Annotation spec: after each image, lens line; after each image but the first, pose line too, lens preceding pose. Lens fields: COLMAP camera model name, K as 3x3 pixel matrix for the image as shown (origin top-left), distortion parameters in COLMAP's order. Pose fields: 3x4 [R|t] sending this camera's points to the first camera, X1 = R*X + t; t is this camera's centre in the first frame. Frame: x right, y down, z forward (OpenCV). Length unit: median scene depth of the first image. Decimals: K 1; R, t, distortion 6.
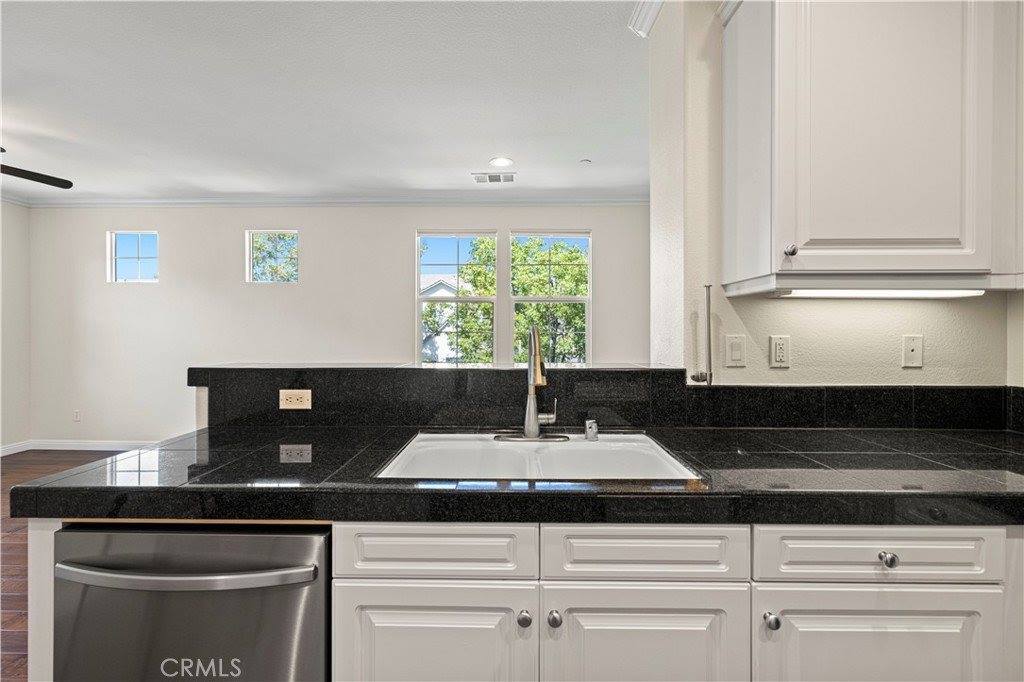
lens RADIAL K [[436.0, 0, 513.4], [0, 436.0, 334.2], [0, 0, 1]] dist [0.002024, 0.000333]
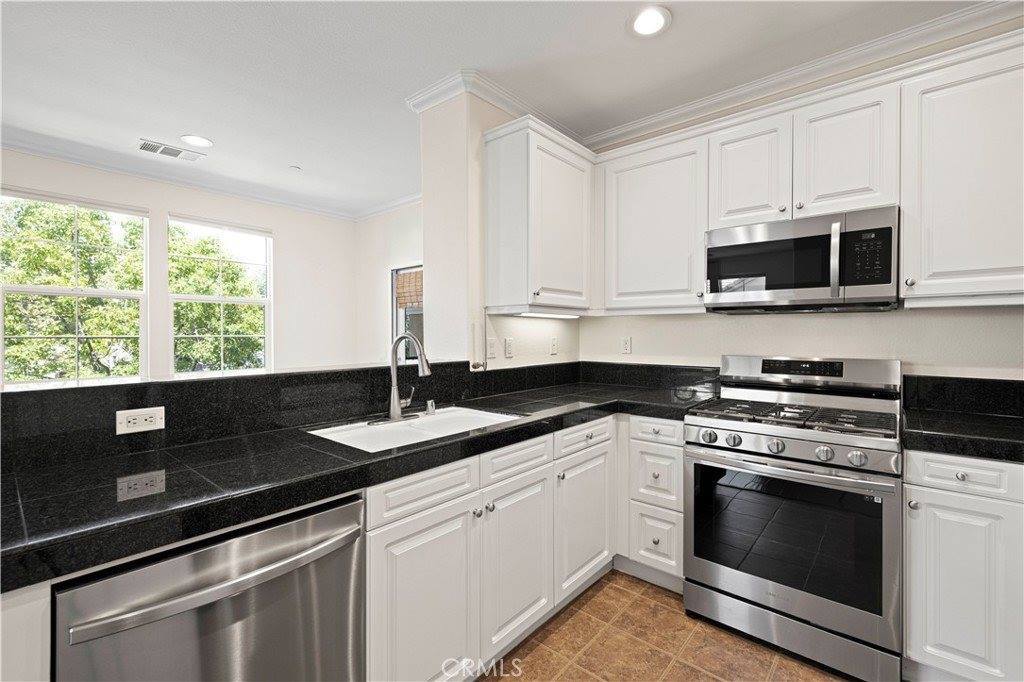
lens RADIAL K [[436.0, 0, 517.3], [0, 436.0, 337.9], [0, 0, 1]] dist [0.002024, 0.000333]
pose [[0.636078, -0.010006, 0.771560, -0.719134], [0.007299, 0.999949, 0.006951, -0.010528], [-0.771590, 0.001210, 0.636119, -0.100317]]
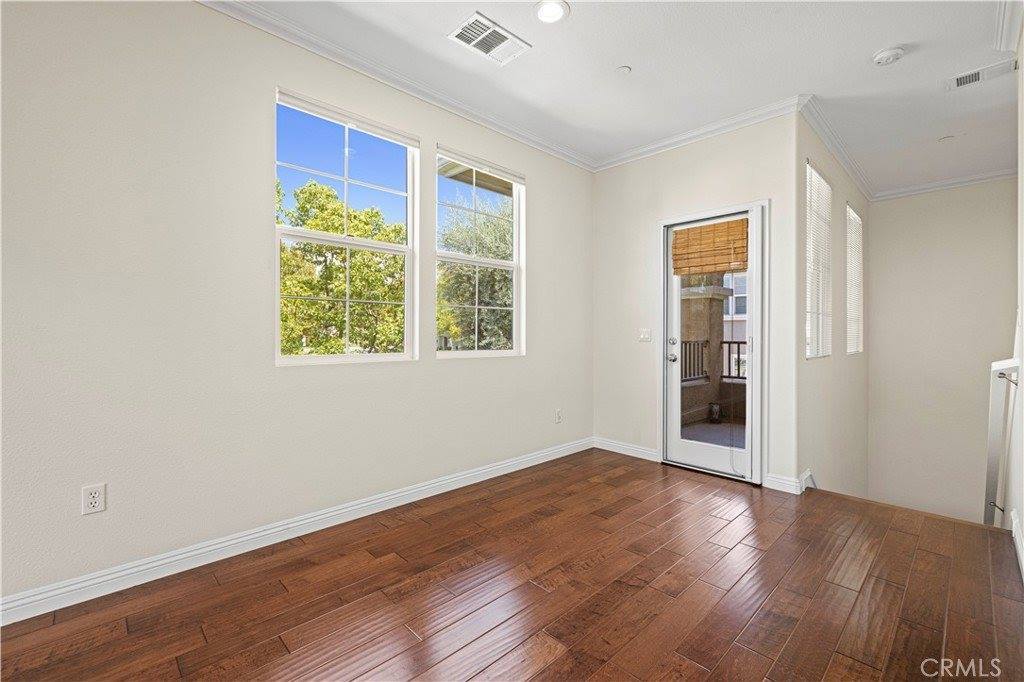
lens RADIAL K [[436.3, 0, 520.8], [0, 436.3, 333.8], [0, 0, 1]] dist [0.001683, -0.000223]
pose [[0.704997, -0.003193, 0.709203, -1.182641], [0.004266, 0.999991, 0.000261, 0.119958], [-0.709198, 0.002841, 0.705004, 1.474559]]
